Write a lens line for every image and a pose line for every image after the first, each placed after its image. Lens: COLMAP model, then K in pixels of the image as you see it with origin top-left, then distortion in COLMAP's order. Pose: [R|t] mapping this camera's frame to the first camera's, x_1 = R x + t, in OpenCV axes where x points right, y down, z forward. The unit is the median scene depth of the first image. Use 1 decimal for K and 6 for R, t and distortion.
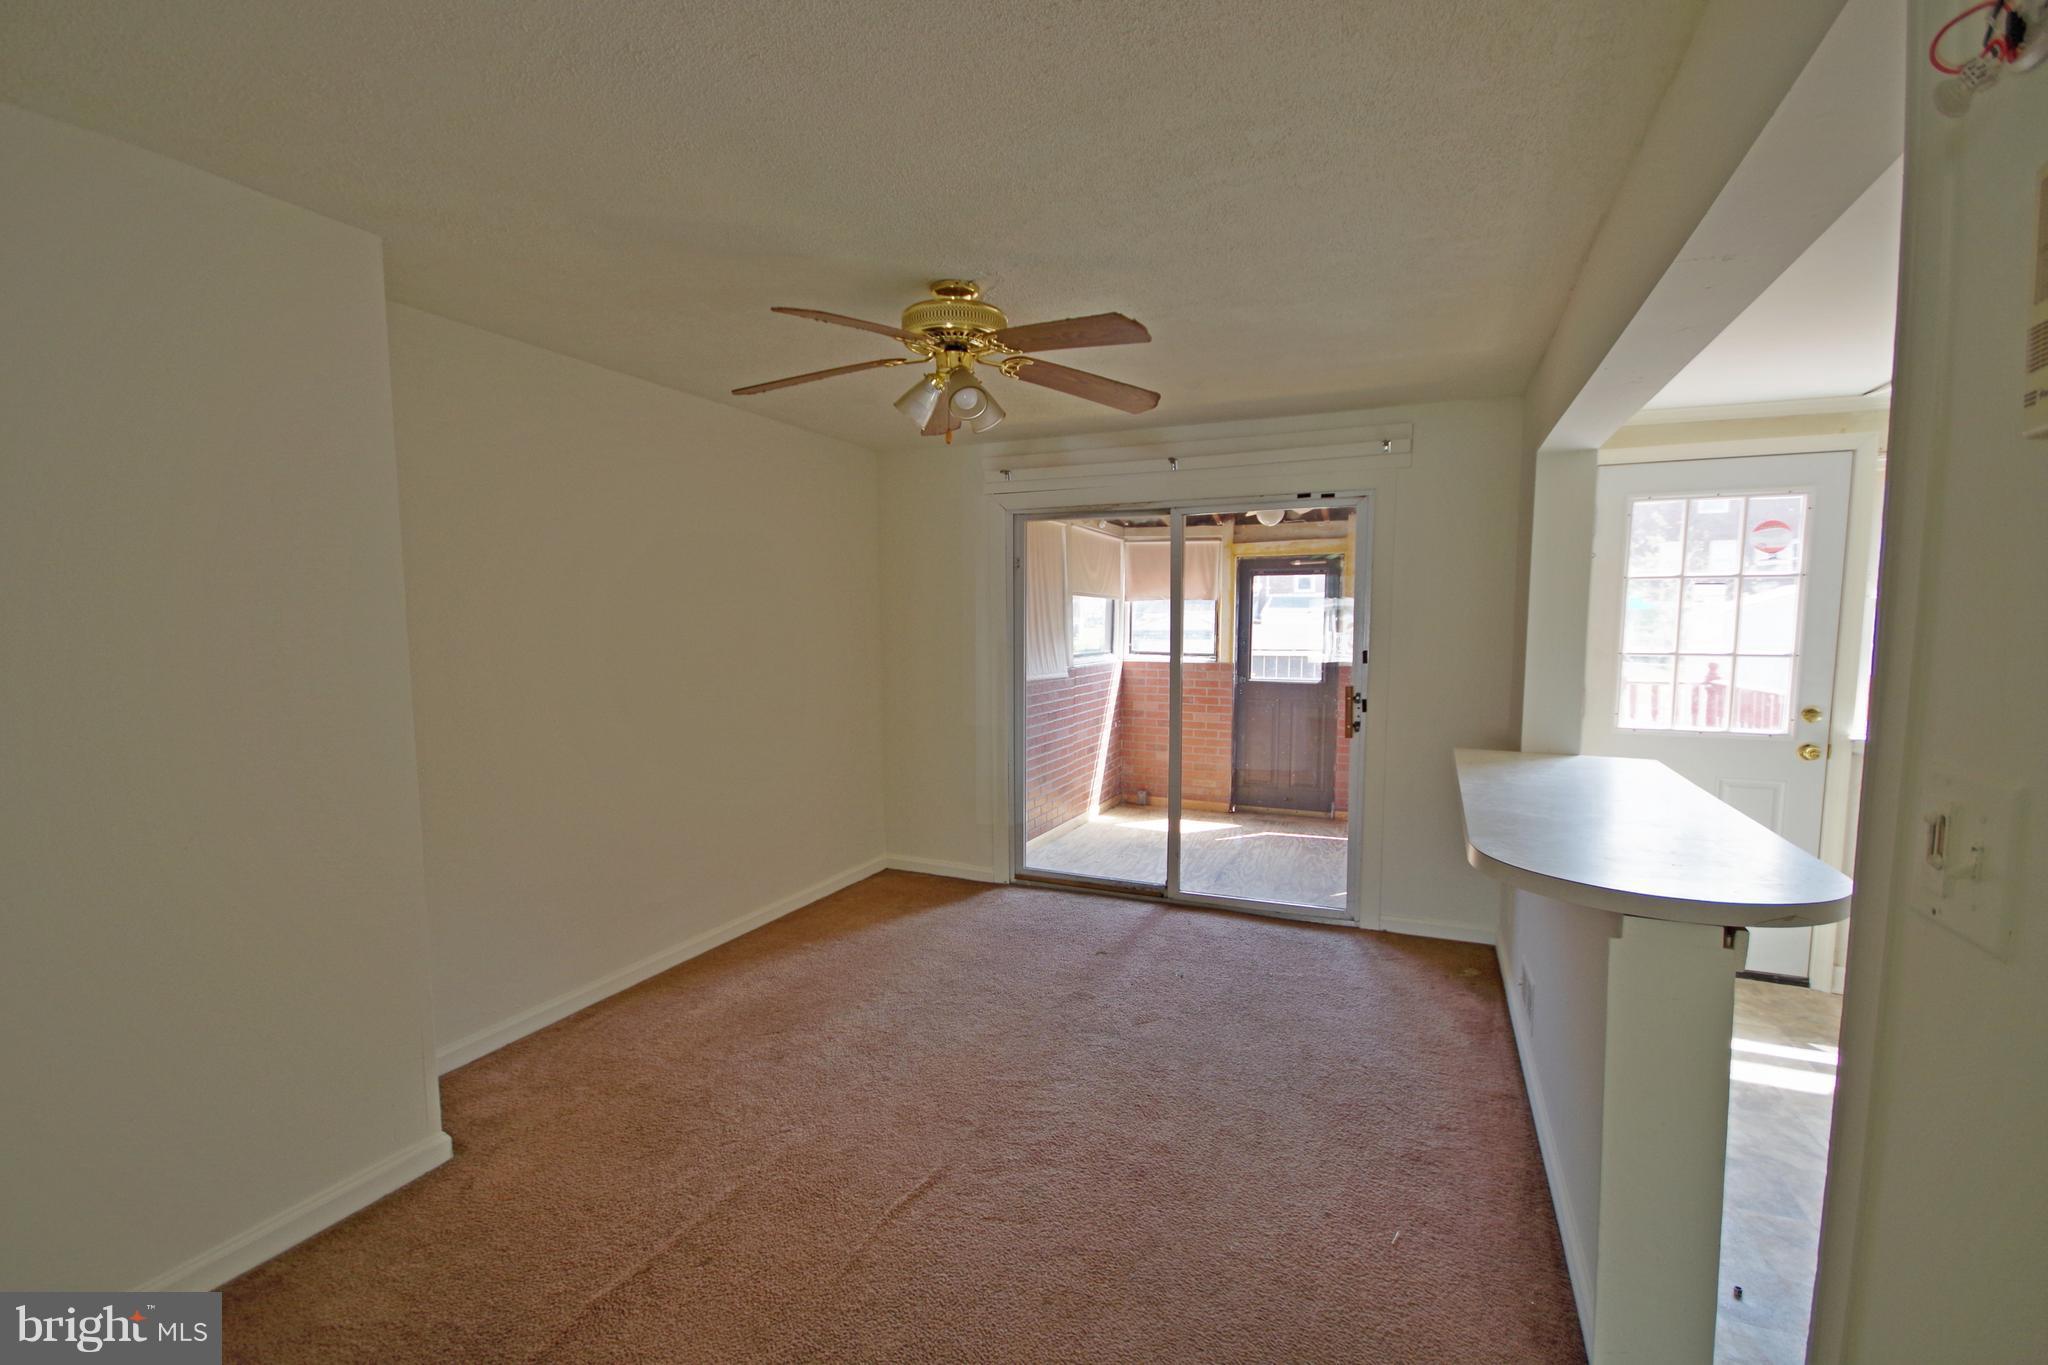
lens RADIAL K [[905.0, 0, 1022.7], [0, 905.0, 702.3], [0, 0, 1]] dist [0.005230, -0.004508]
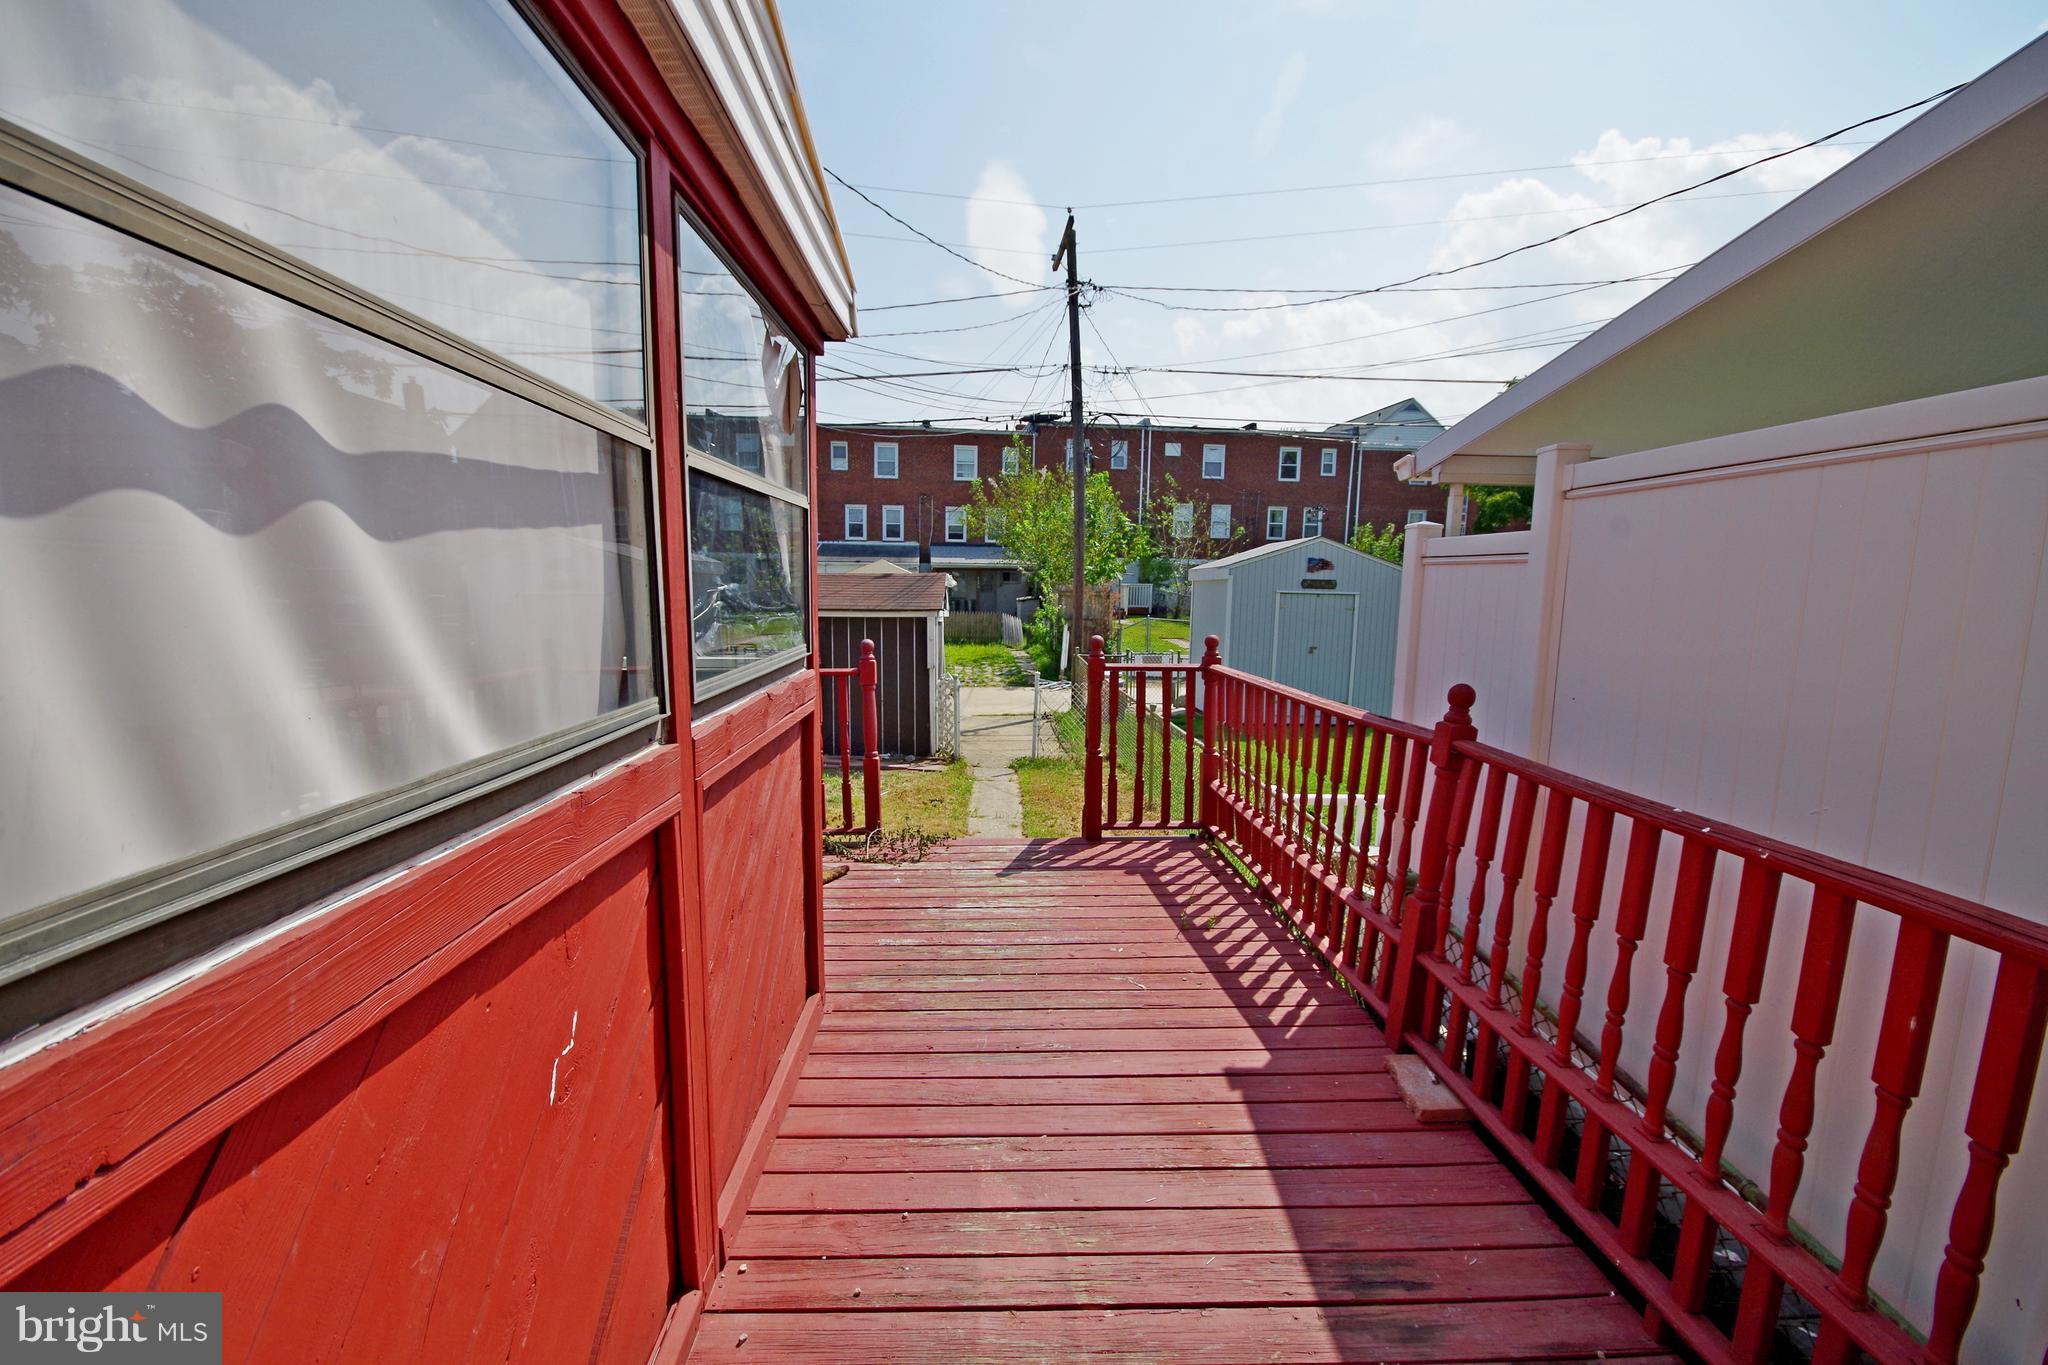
lens RADIAL K [[905.0, 0, 1002.5], [0, 905.0, 691.7], [0, 0, 1]] dist [0.005230, -0.004508]
pose [[0.912459, -0.038765, 0.407327, 0.455147], [0.021039, 0.998630, 0.047910, -0.049999], [-0.408627, -0.035146, 0.912025, 0.592149]]
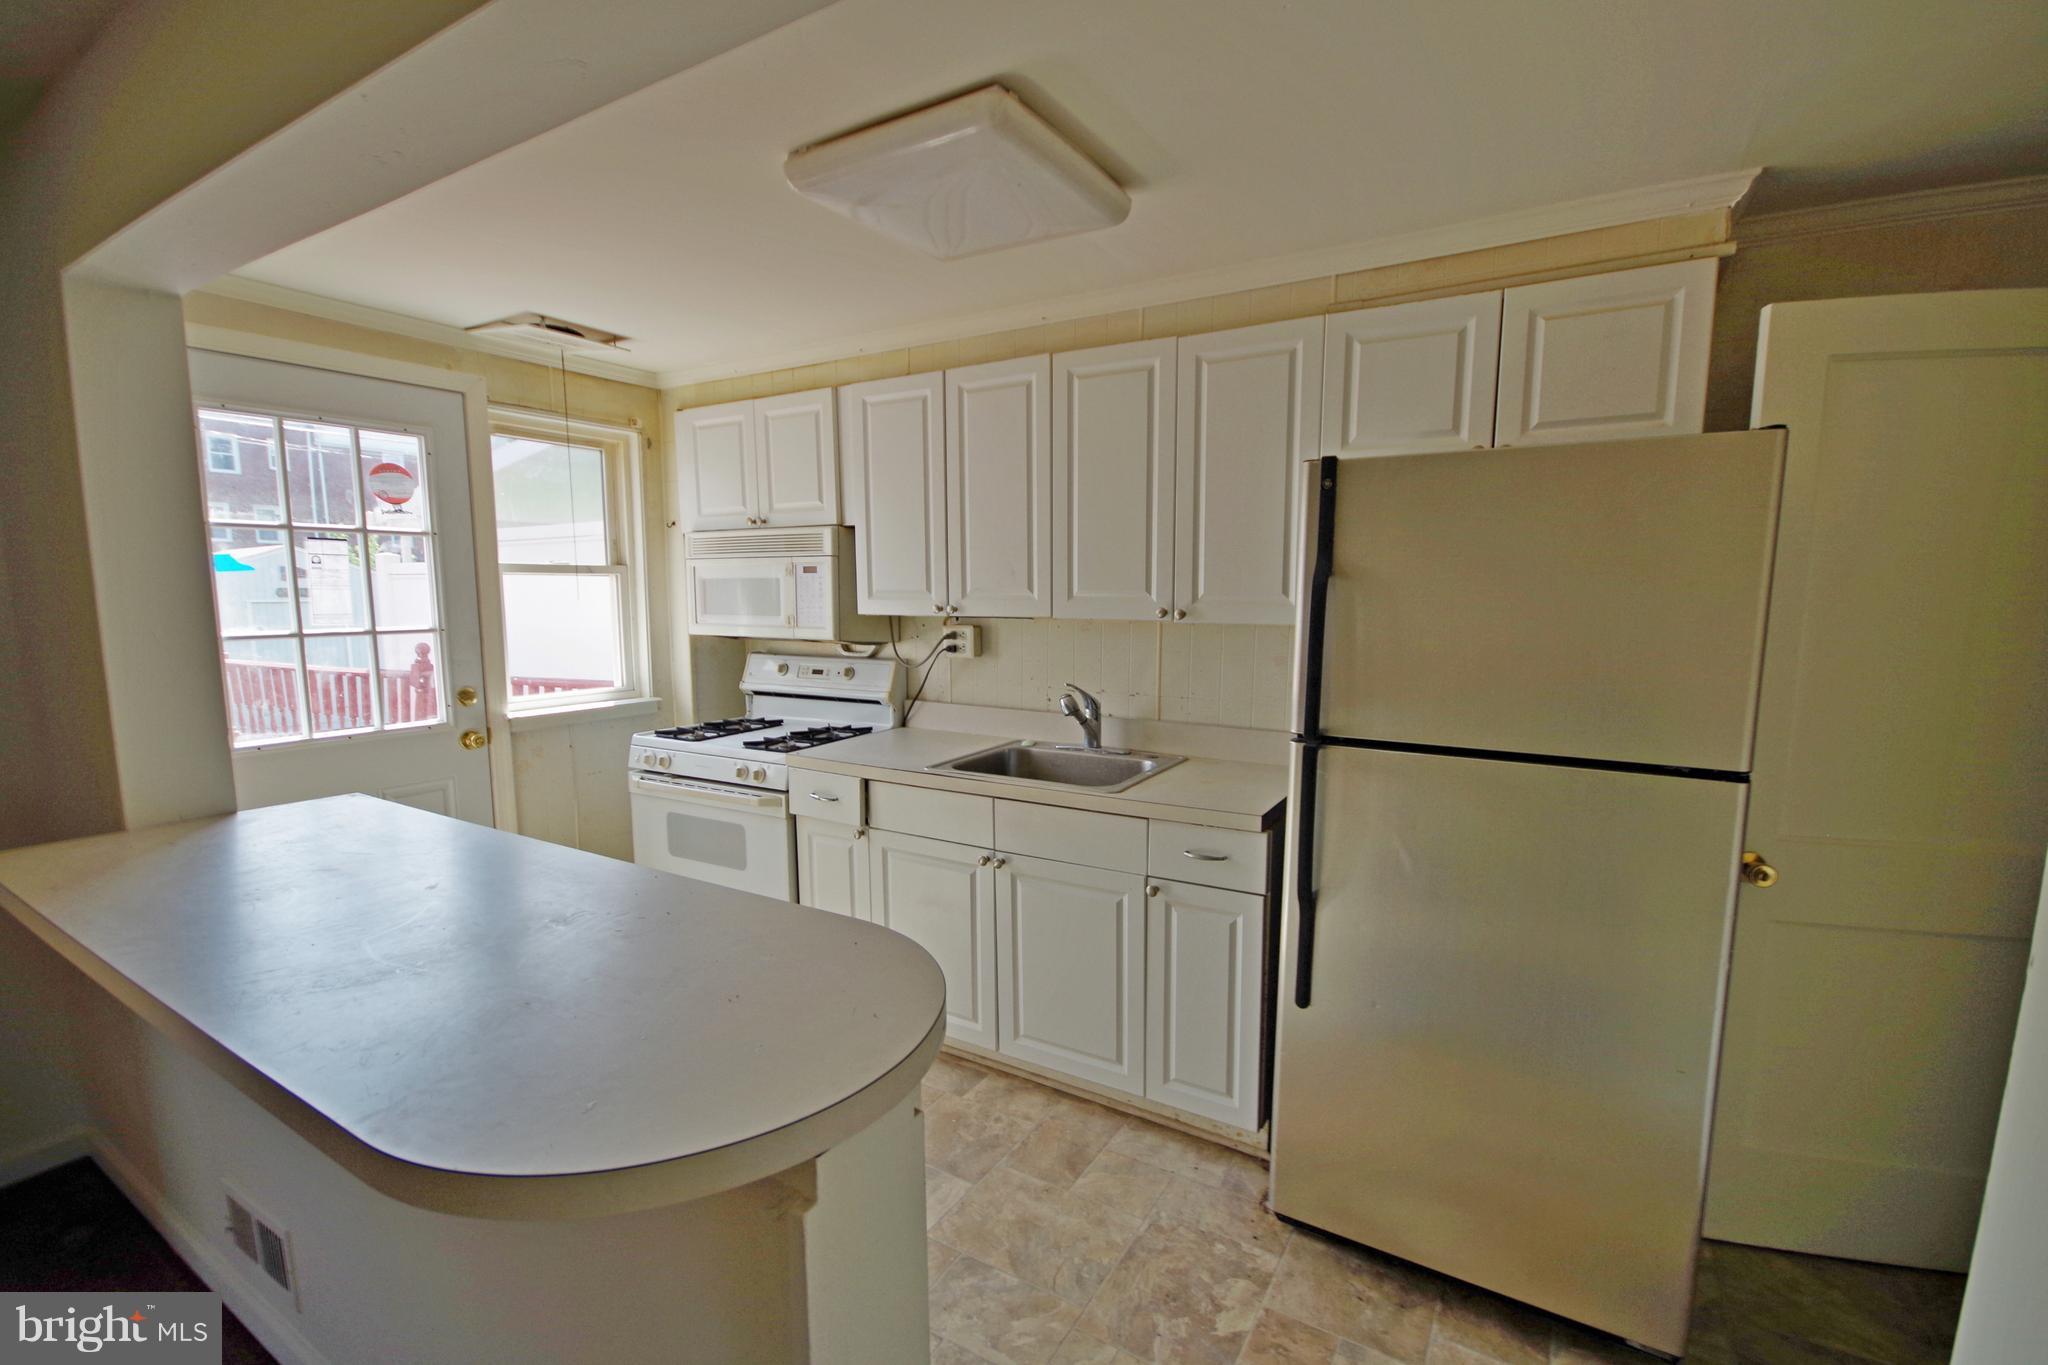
lens RADIAL K [[905.0, 0, 1026.8], [0, 905.0, 694.2], [0, 0, 1]] dist [0.005230, -0.004508]
pose [[0.129887, -0.119127, 0.984347, 0.047564], [0.090488, 0.990038, 0.107875, -0.018630], [-0.987391, 0.075060, 0.139372, 0.191098]]
